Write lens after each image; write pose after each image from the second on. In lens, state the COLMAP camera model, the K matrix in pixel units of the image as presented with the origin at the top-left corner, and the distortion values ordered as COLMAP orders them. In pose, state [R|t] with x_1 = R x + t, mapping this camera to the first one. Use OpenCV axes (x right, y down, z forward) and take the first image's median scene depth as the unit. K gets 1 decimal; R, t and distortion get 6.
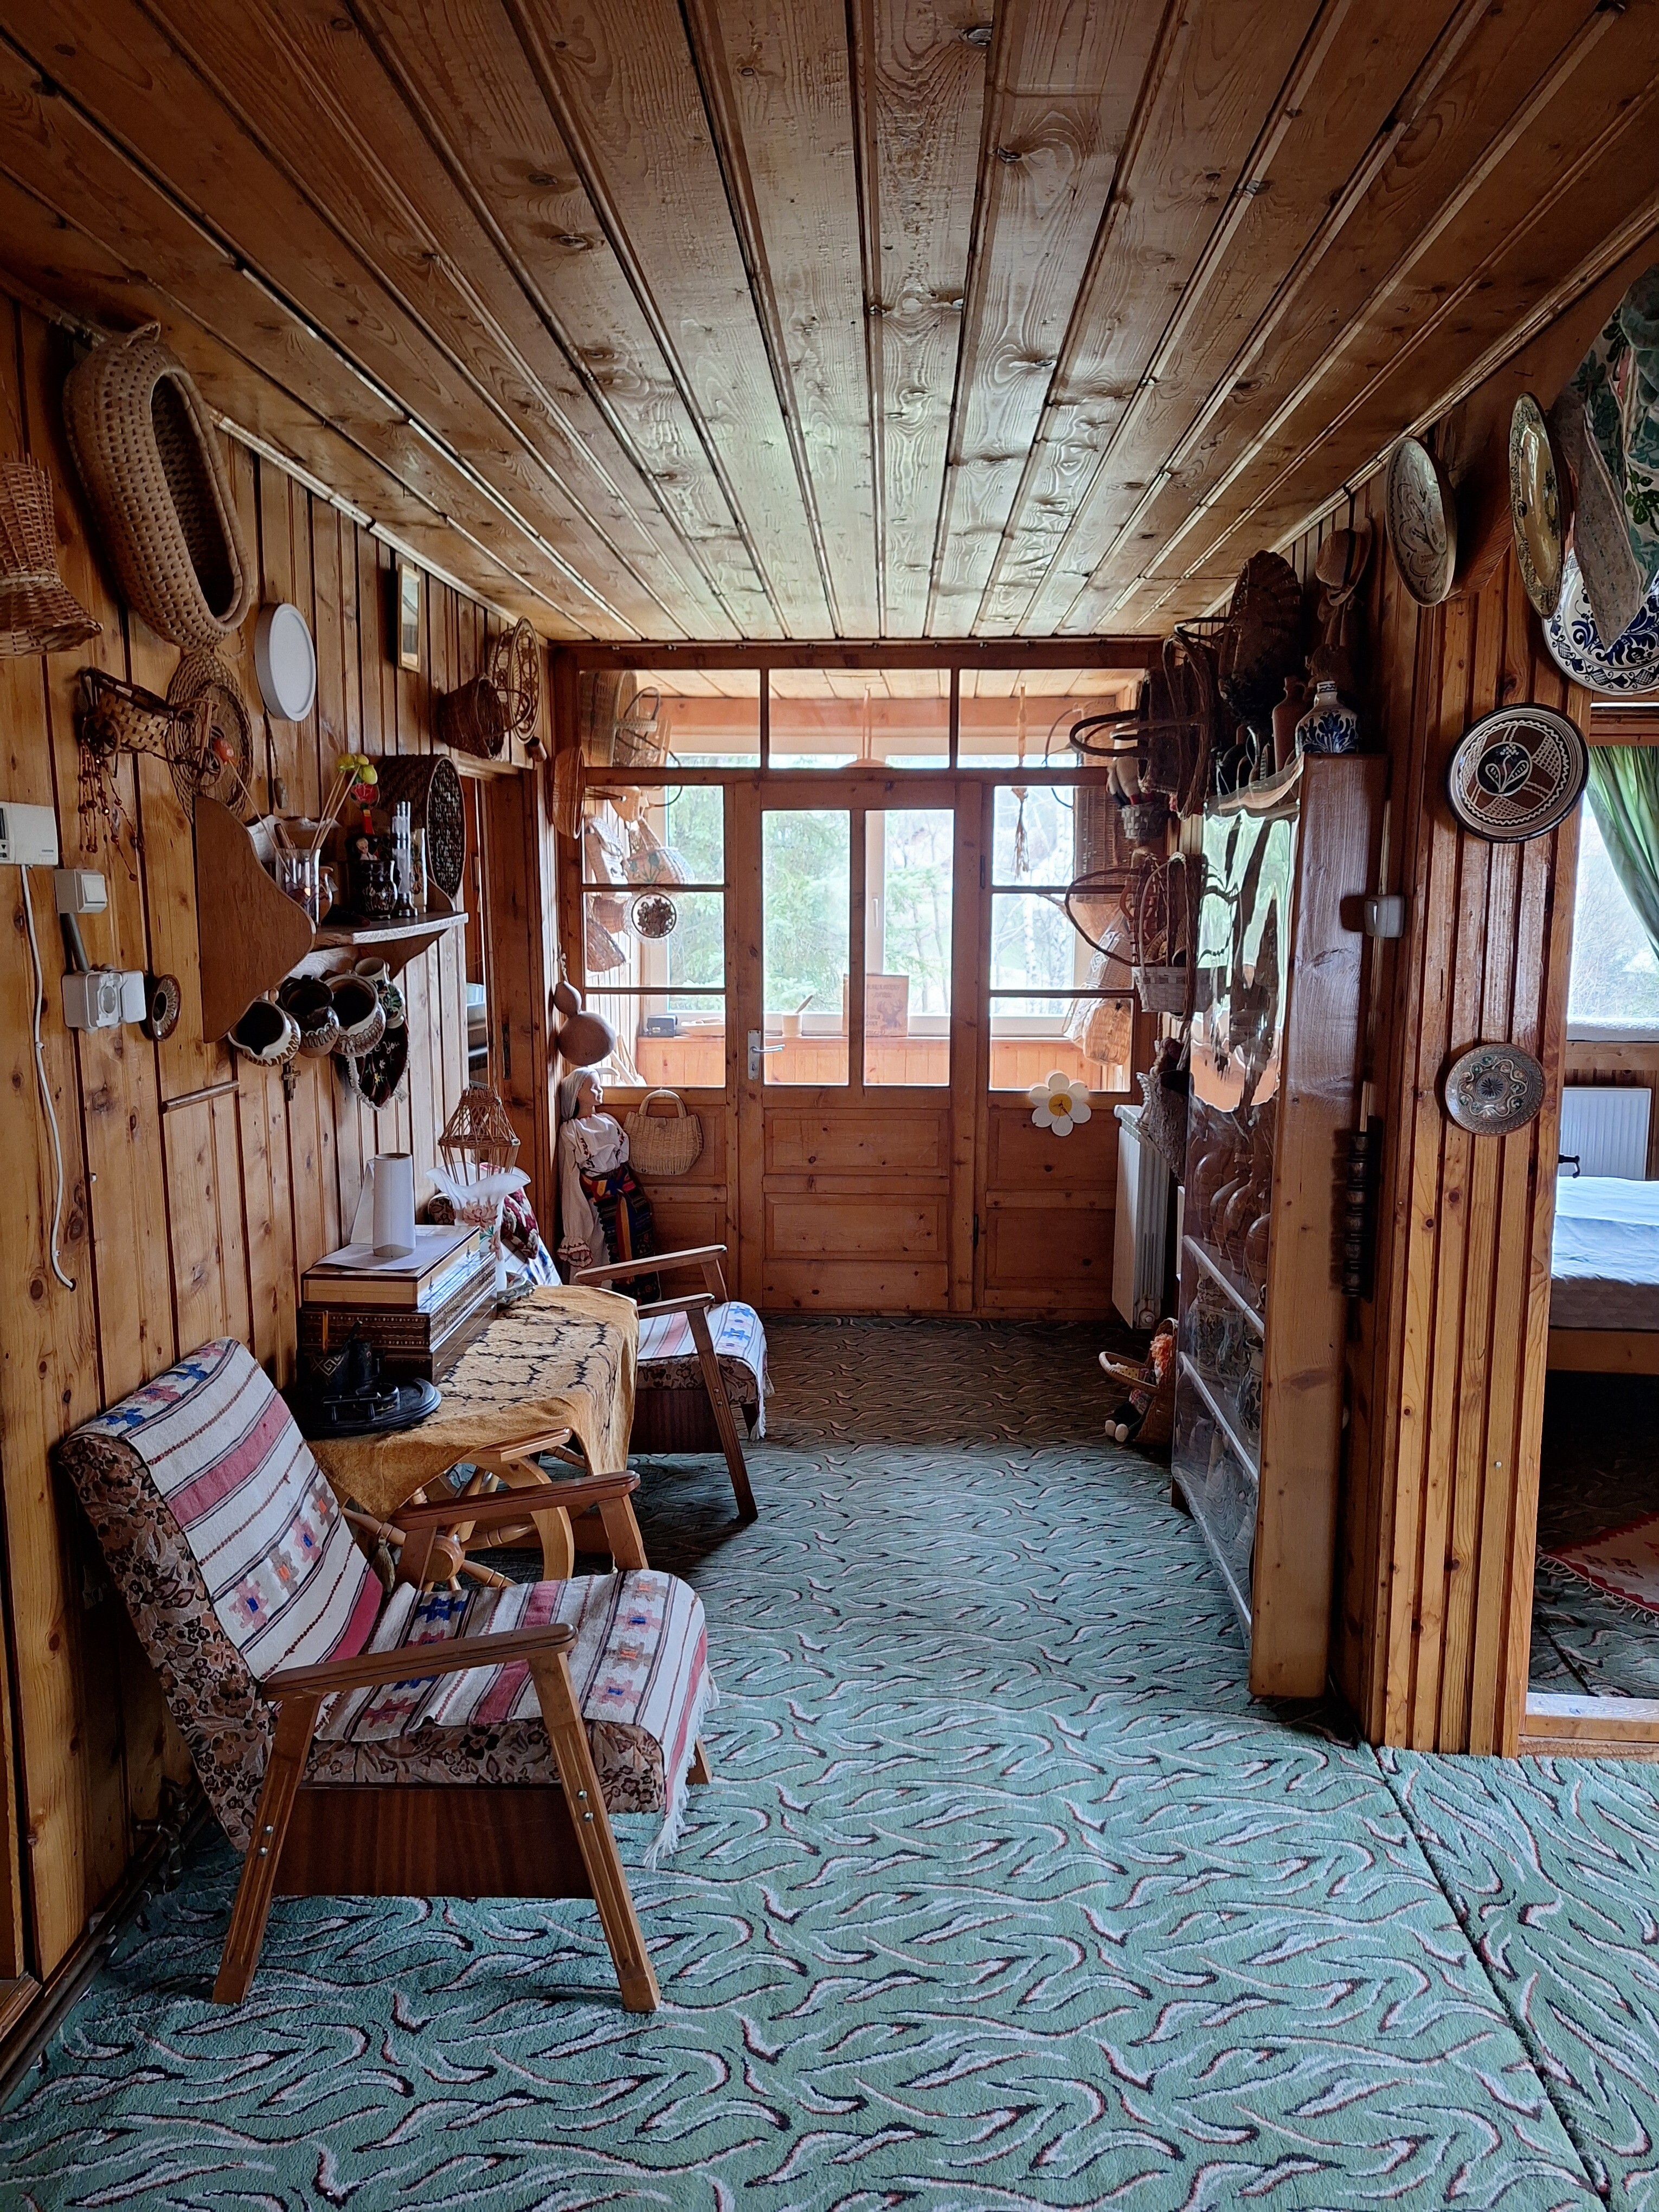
lens RADIAL K [[1542.0, 0, 798.4], [0, 1542.0, 1089.9], [0, 0, 1]] dist [0.072894, -0.072692]
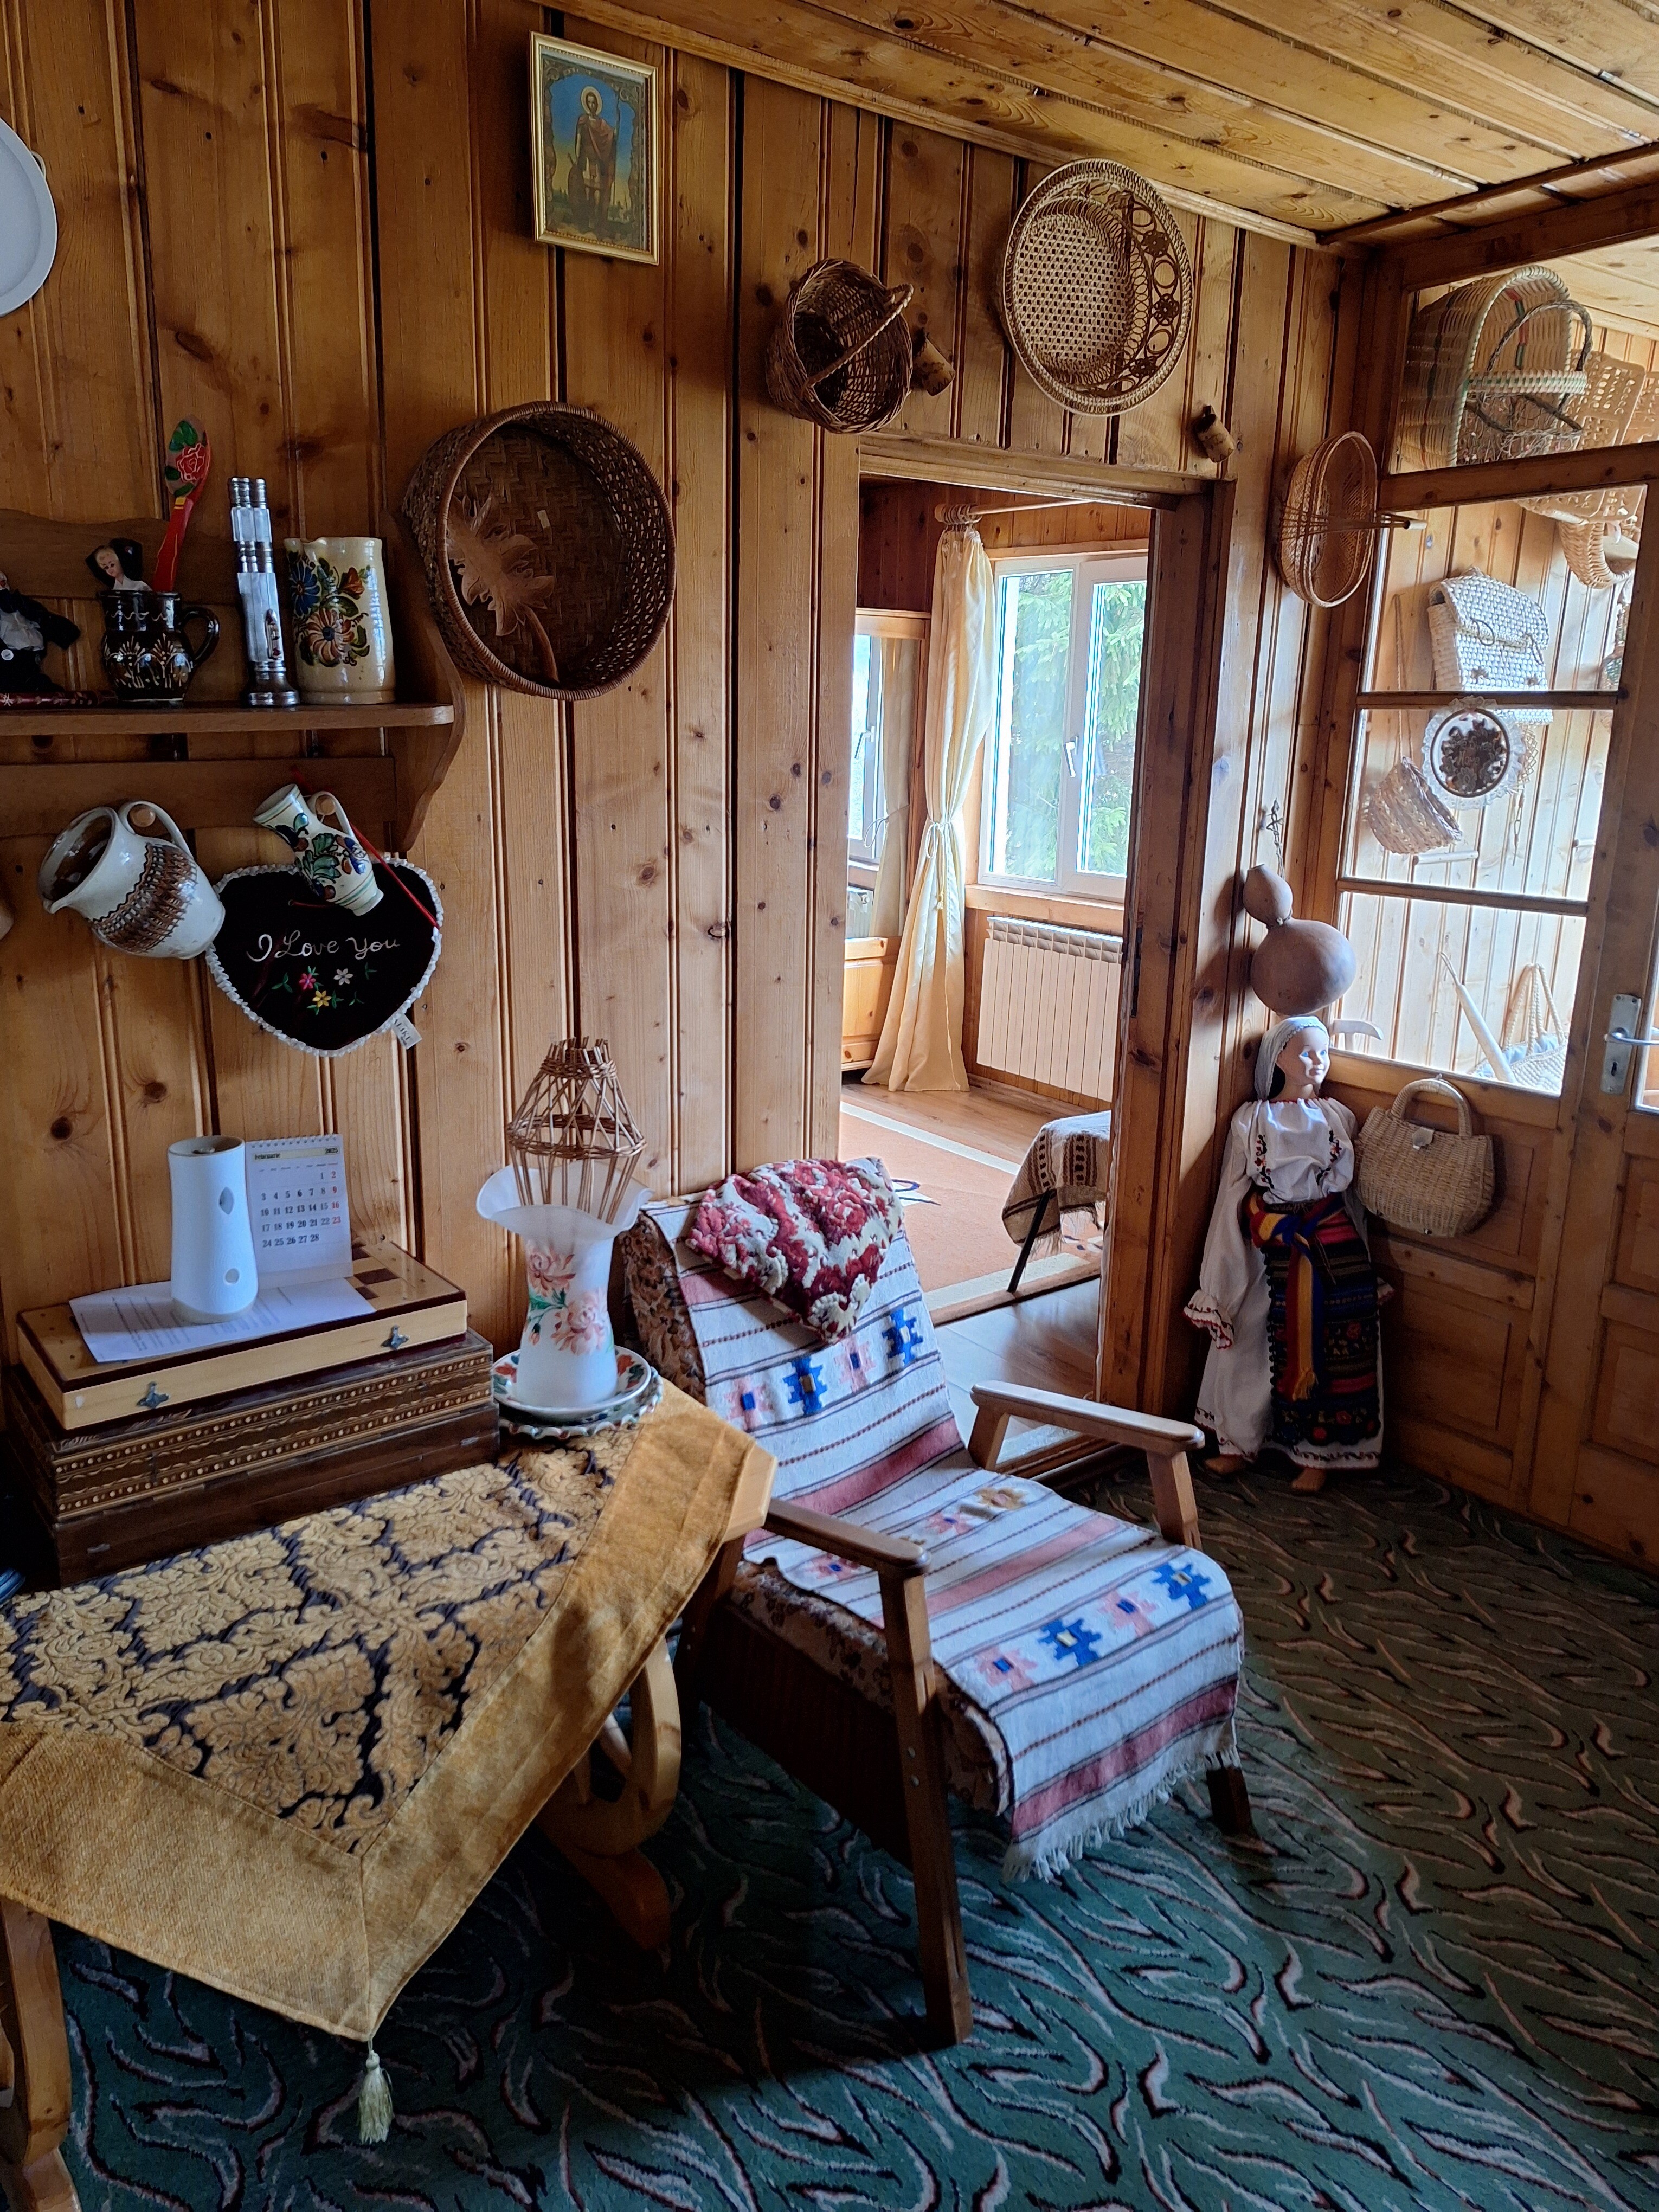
lens RADIAL K [[1542.0, 0, 784.9], [0, 1542.0, 1077.6], [0, 0, 1]] dist [0.072894, -0.072692]
pose [[0.656847, 0.189298, -0.729876, 0.291896], [-0.124364, 0.981915, 0.142746, -0.091051], [0.743698, -0.002992, 0.668509, 0.826889]]
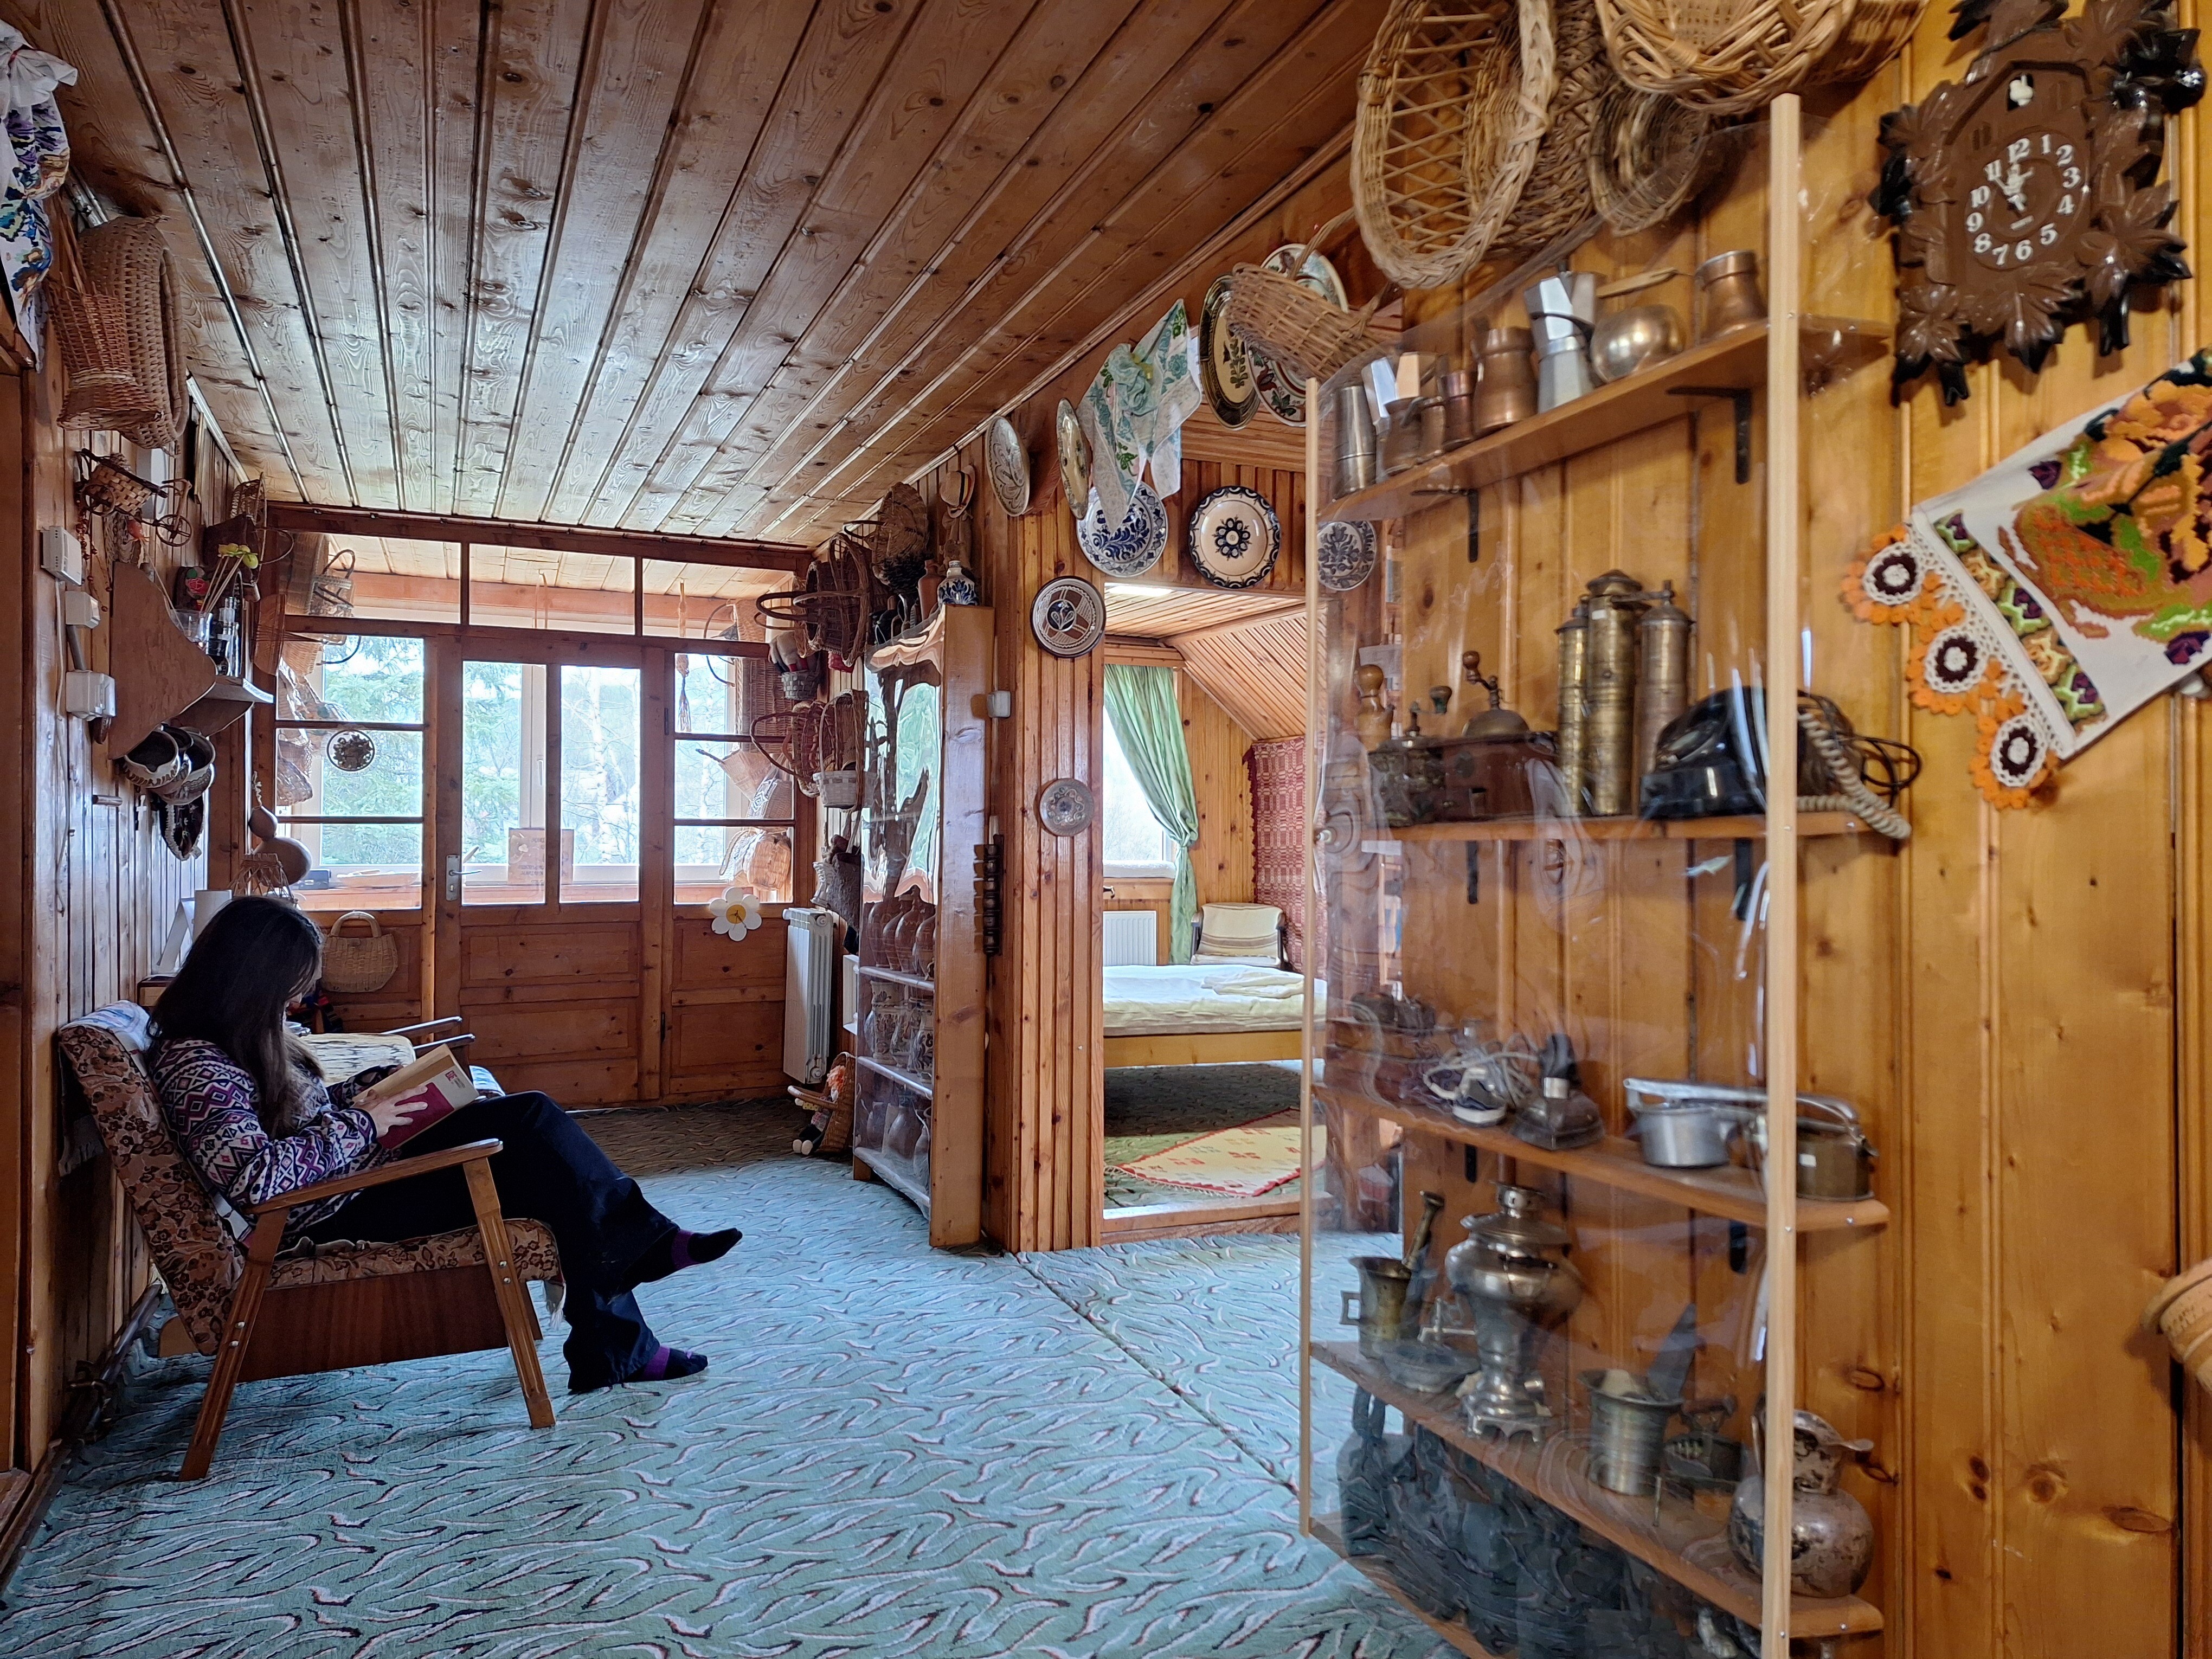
lens RADIAL K [[1542.0, 0, 1129.9], [0, 1542.0, 806.2], [0, 0, 1]] dist [0.072894, -0.072692]
pose [[0.886638, 0.010459, 0.462346, -0.207653], [0.059167, 0.988963, -0.135836, 0.191625], [-0.458664, 0.147793, 0.876233, -0.380727]]
